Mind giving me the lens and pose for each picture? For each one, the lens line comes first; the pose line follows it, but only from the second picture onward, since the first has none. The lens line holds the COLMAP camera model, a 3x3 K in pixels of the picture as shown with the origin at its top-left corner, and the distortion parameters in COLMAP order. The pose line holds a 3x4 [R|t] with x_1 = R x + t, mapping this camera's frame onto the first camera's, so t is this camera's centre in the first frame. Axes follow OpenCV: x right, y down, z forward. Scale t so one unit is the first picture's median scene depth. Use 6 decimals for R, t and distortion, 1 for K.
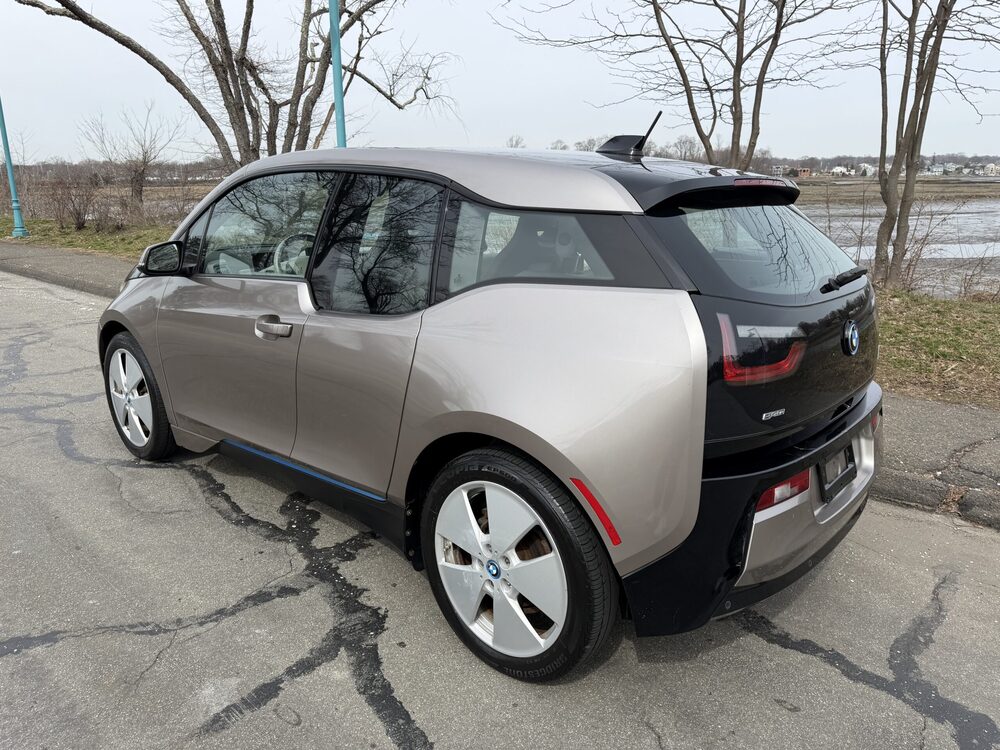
lens RADIAL K [[709.3, 0, 498.4], [0, 709.3, 374.5], [0, 0, 1]] dist [0.039843, -0.044715]
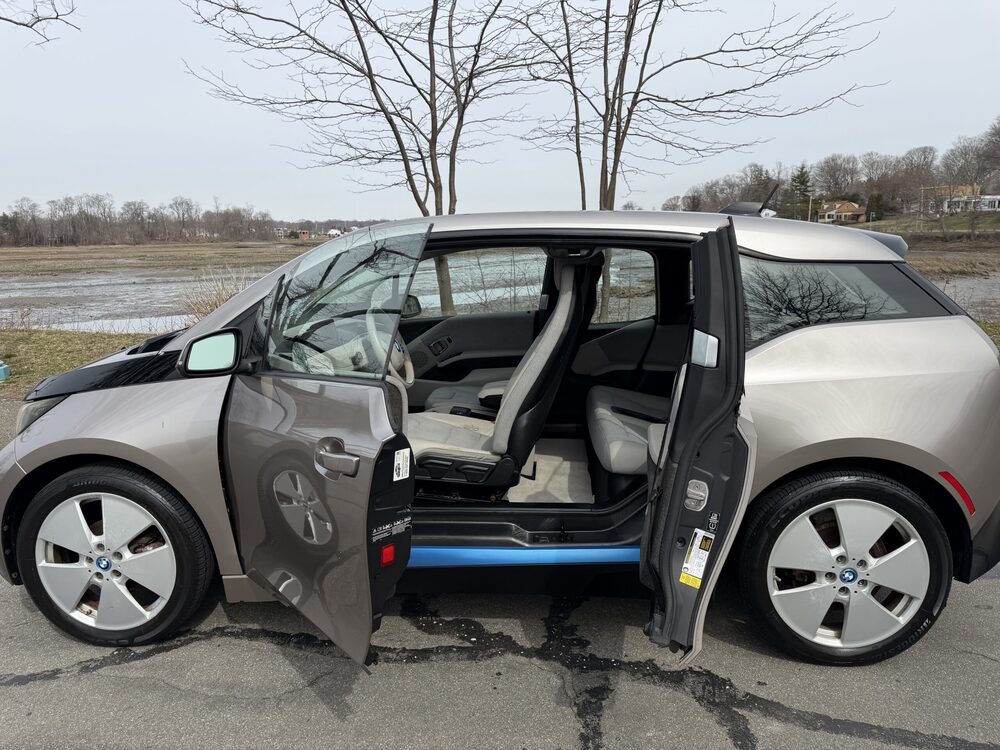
lens RADIAL K [[709.3, 0, 500.0], [0, 709.3, 379.1], [0, 0, 1]] dist [0.039843, -0.044715]
pose [[0.788071, -0.129026, 0.601910, -0.659211], [0.174085, 0.984586, -0.016871, -0.068224], [-0.590456, 0.118079, 0.798385, 0.228403]]
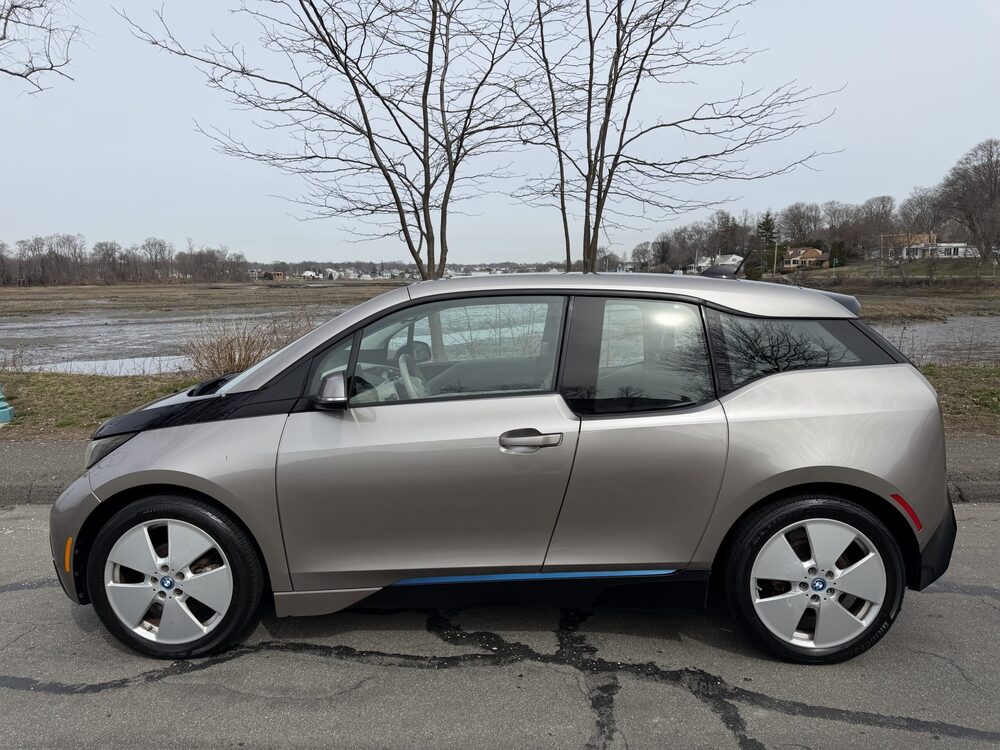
lens RADIAL K [[709.3, 0, 502.9], [0, 709.3, 381.4], [0, 0, 1]] dist [0.039843, -0.044715]
pose [[0.763043, -0.095025, 0.639325, -0.772285], [0.176118, 0.982273, -0.064201, -0.072295], [-0.621891, 0.161584, 0.766252, 0.167716]]
